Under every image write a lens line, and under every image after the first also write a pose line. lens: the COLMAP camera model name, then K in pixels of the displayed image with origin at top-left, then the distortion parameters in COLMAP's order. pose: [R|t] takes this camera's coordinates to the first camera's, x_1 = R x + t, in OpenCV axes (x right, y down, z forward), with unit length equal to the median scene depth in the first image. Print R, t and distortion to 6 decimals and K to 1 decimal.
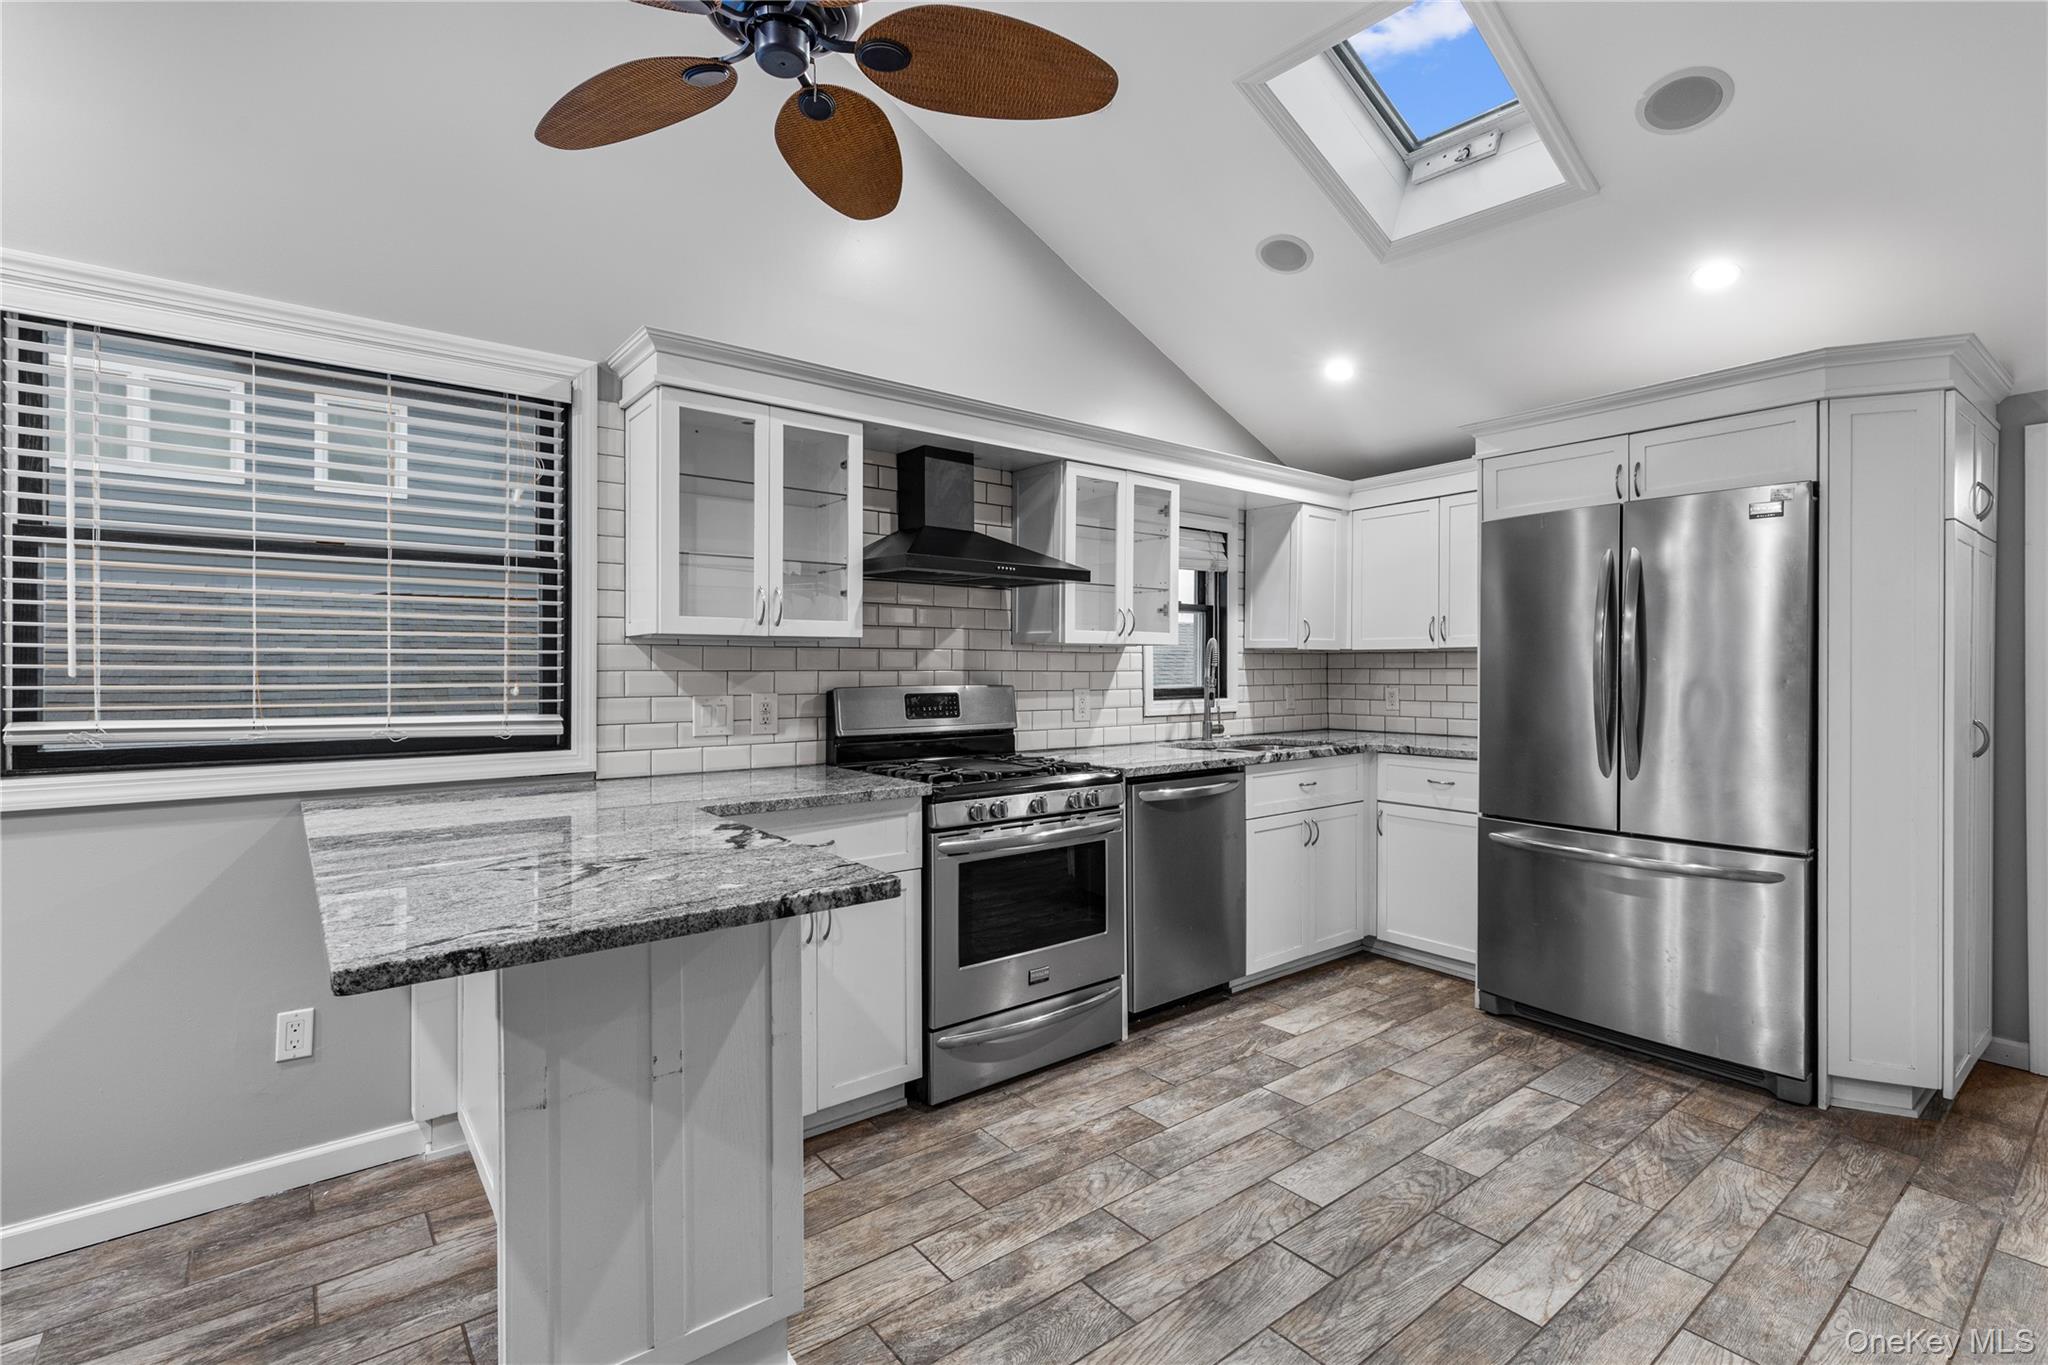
lens RADIAL K [[926.7, 0, 1010.6], [0, 926.7, 670.7], [0, 0, 1]] dist [0.005907, -0.000989]
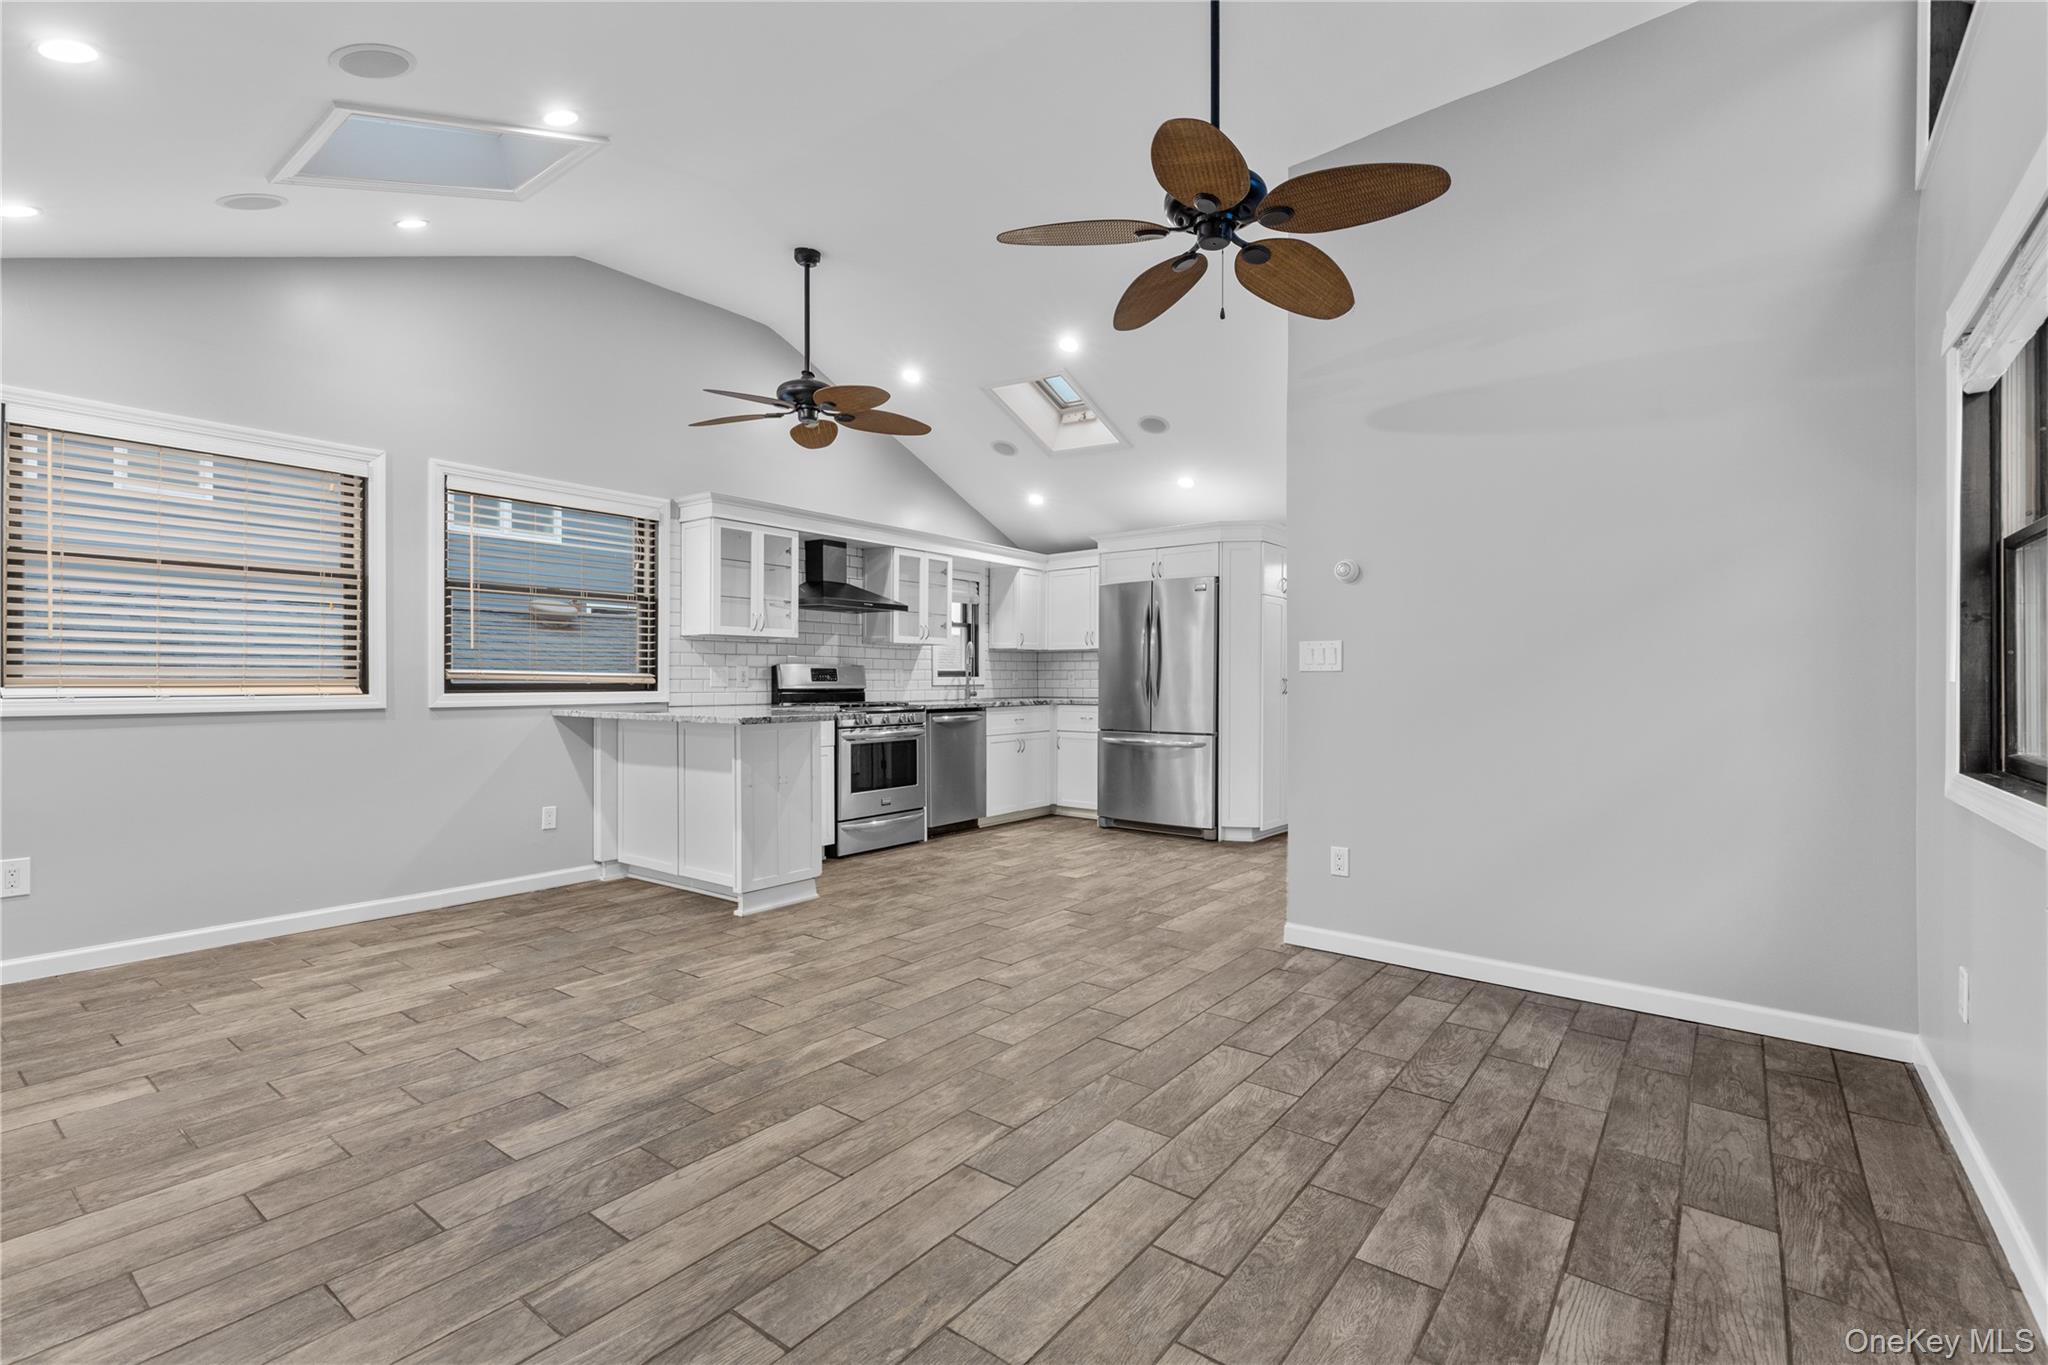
lens RADIAL K [[926.7, 0, 1017.5], [0, 926.7, 682.0], [0, 0, 1]] dist [0.005907, -0.000989]
pose [[0.967752, 0.000301, 0.251904, -0.204295], [-0.000575, 0.999999, 0.001011, 0.057673], [-0.251903, -0.001123, 0.967752, -1.065759]]
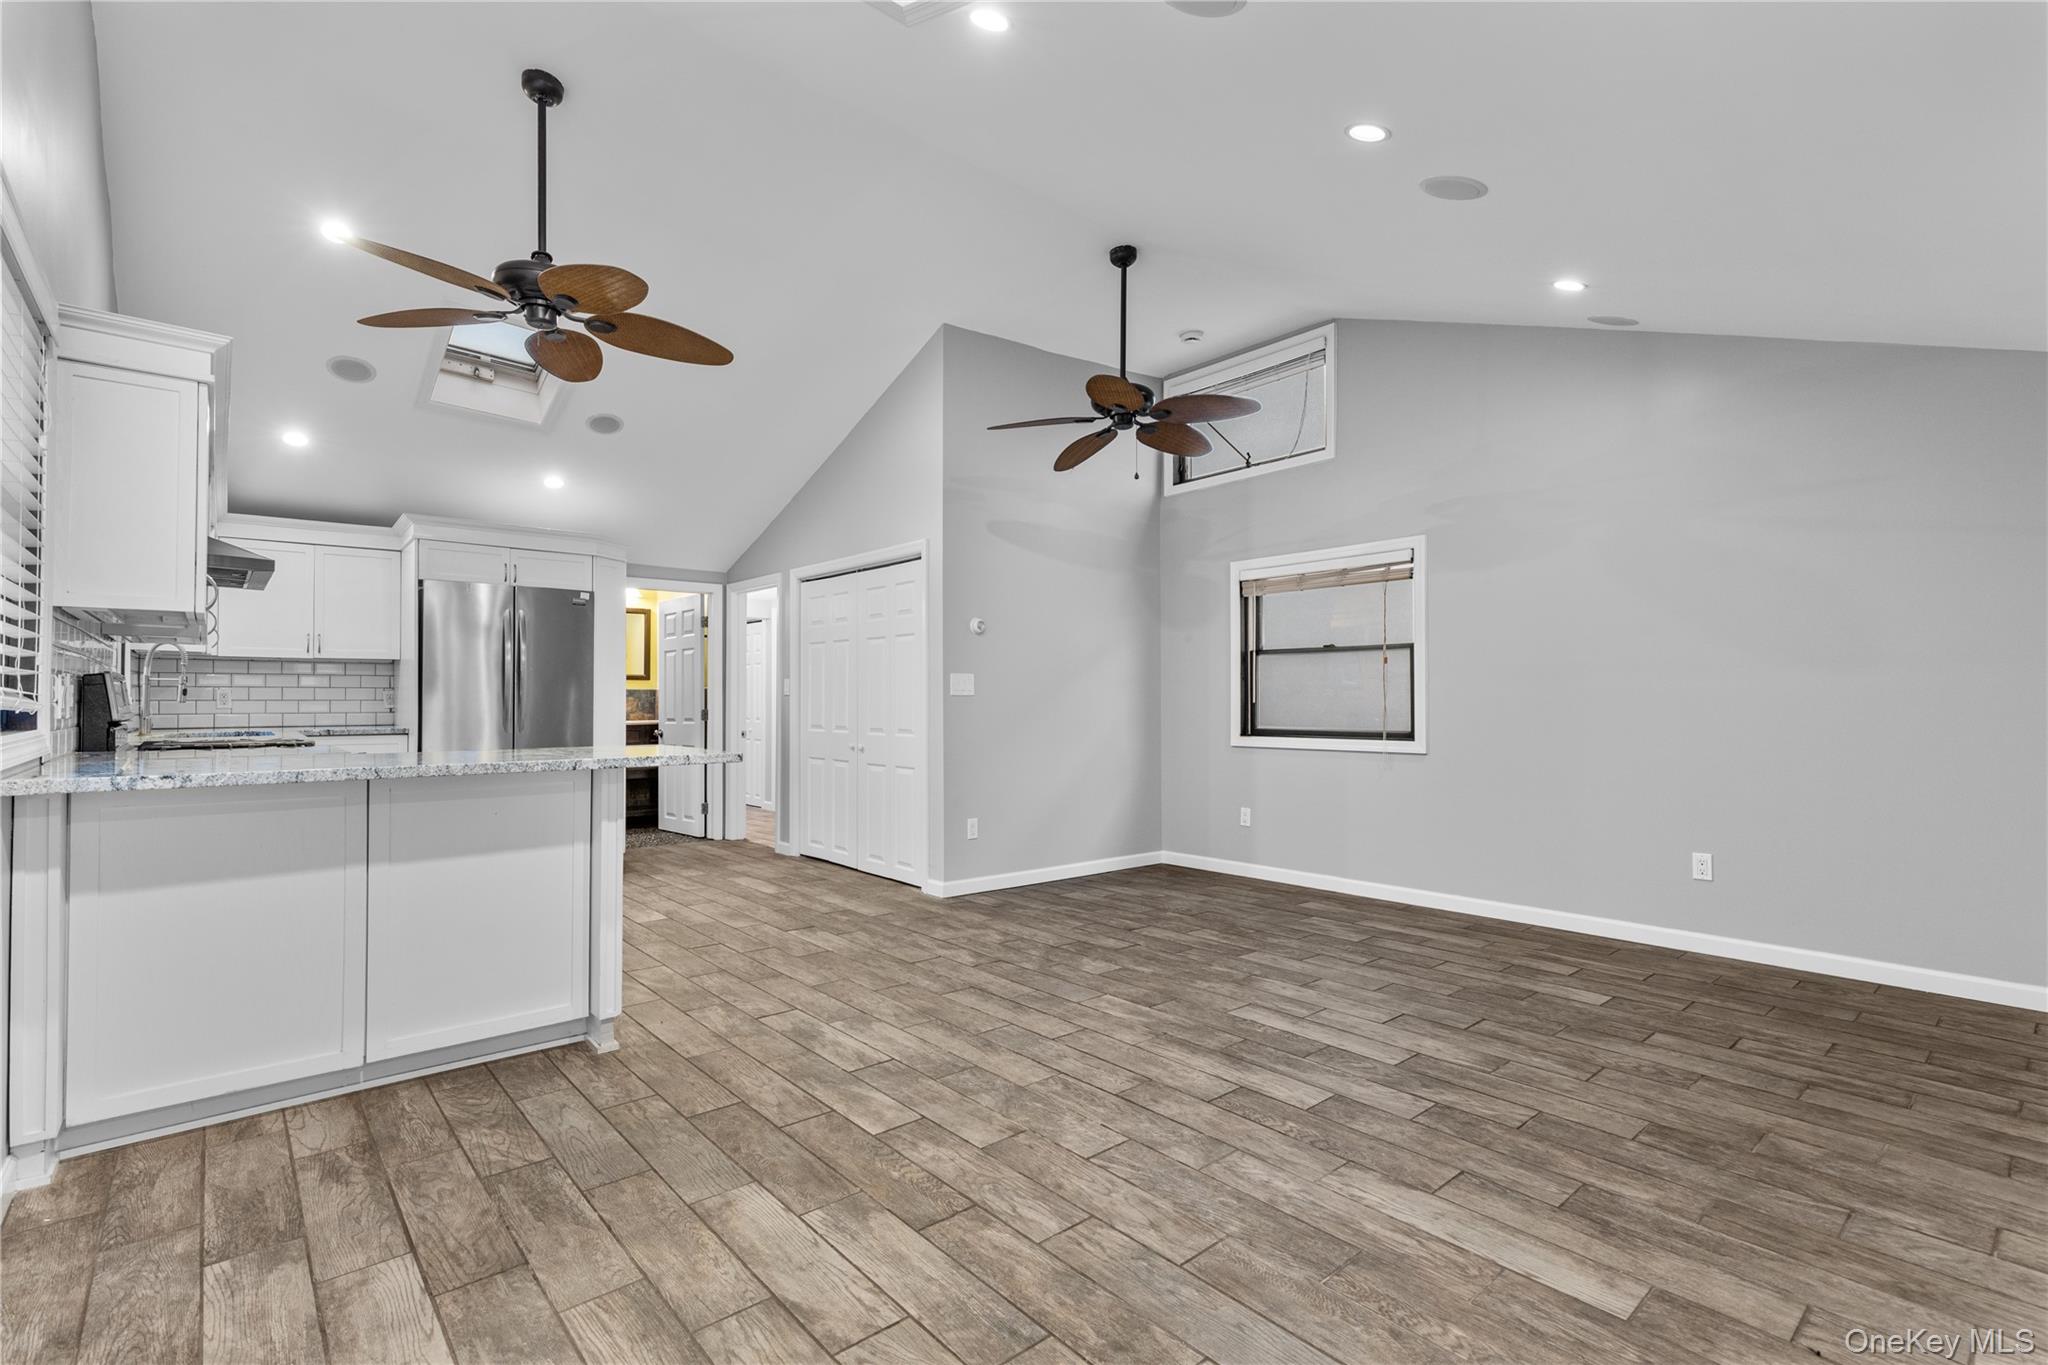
lens RADIAL K [[926.7, 0, 997.6], [0, 926.7, 692.5], [0, 0, 1]] dist [0.005907, -0.000989]
pose [[-0.040144, 0.009185, 0.999152, -1.291363], [0.000913, 0.999958, -0.009155, 0.055048], [-0.999193, 0.000545, -0.040151, 0.106170]]
